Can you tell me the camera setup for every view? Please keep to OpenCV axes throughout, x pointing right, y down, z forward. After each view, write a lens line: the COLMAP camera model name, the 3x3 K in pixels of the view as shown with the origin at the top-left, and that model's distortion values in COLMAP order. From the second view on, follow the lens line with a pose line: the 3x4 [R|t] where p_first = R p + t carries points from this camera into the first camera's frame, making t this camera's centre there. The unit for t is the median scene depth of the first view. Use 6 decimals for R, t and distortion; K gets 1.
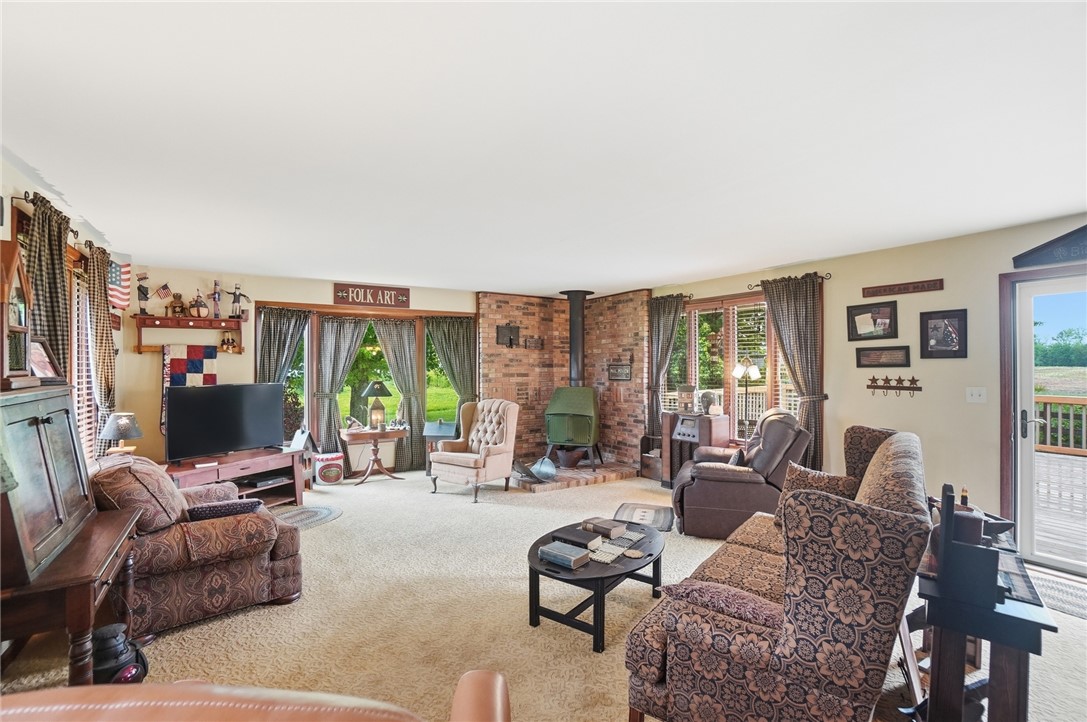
lens RADIAL K [[497.4, 0, 542.4], [0, 497.4, 366.9], [0, 0, 1]] dist [-0.026969, 0.000157]
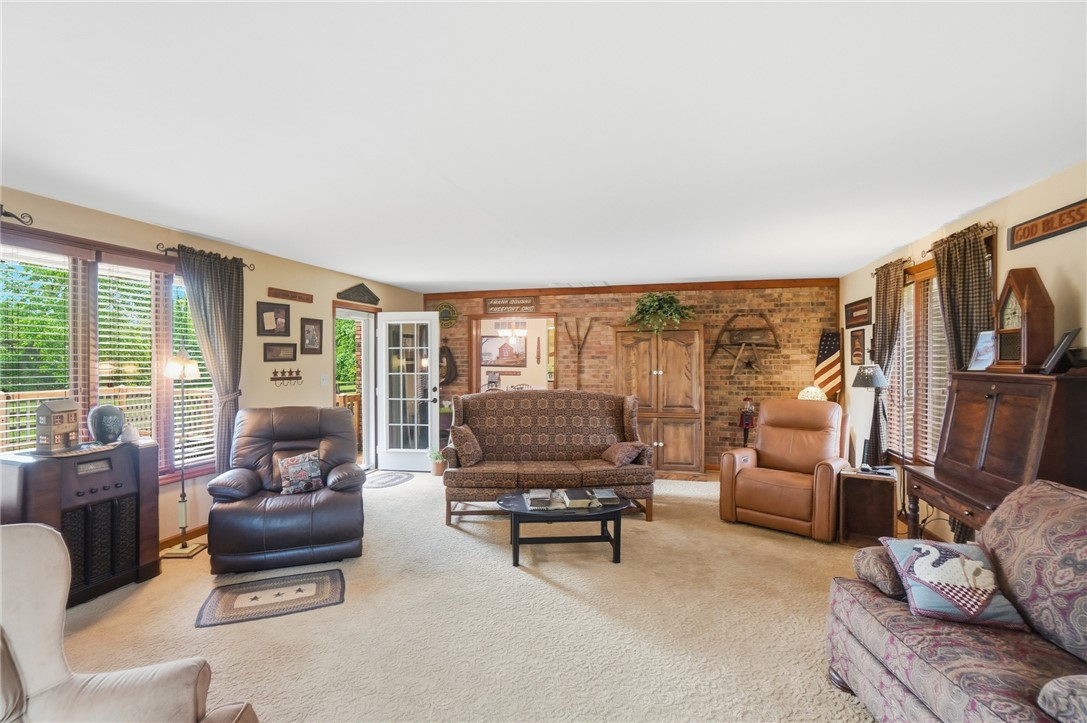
lens RADIAL K [[497.4, 0, 540.9], [0, 497.4, 358.8], [0, 0, 1]] dist [-0.026969, 0.000157]
pose [[-0.668278, 0.000258, 0.743912, -0.448585], [0.002265, 0.999996, 0.001689, -0.004260], [-0.743908, 0.002814, -0.668276, 1.057296]]
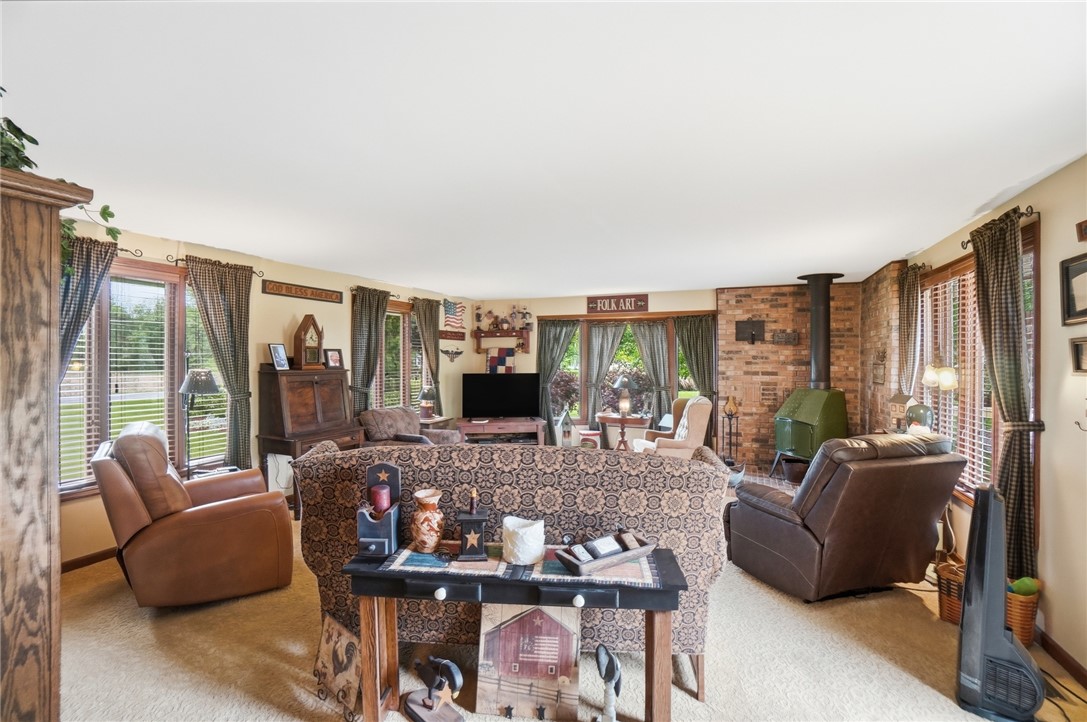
lens RADIAL K [[497.4, 0, 541.3], [0, 497.4, 356.1], [0, 0, 1]] dist [-0.026969, 0.000157]
pose [[0.564114, -0.000308, -0.825697, 0.625817], [-0.009300, 0.999934, -0.006726, -0.007554], [0.825645, 0.011473, 0.564074, 0.190710]]
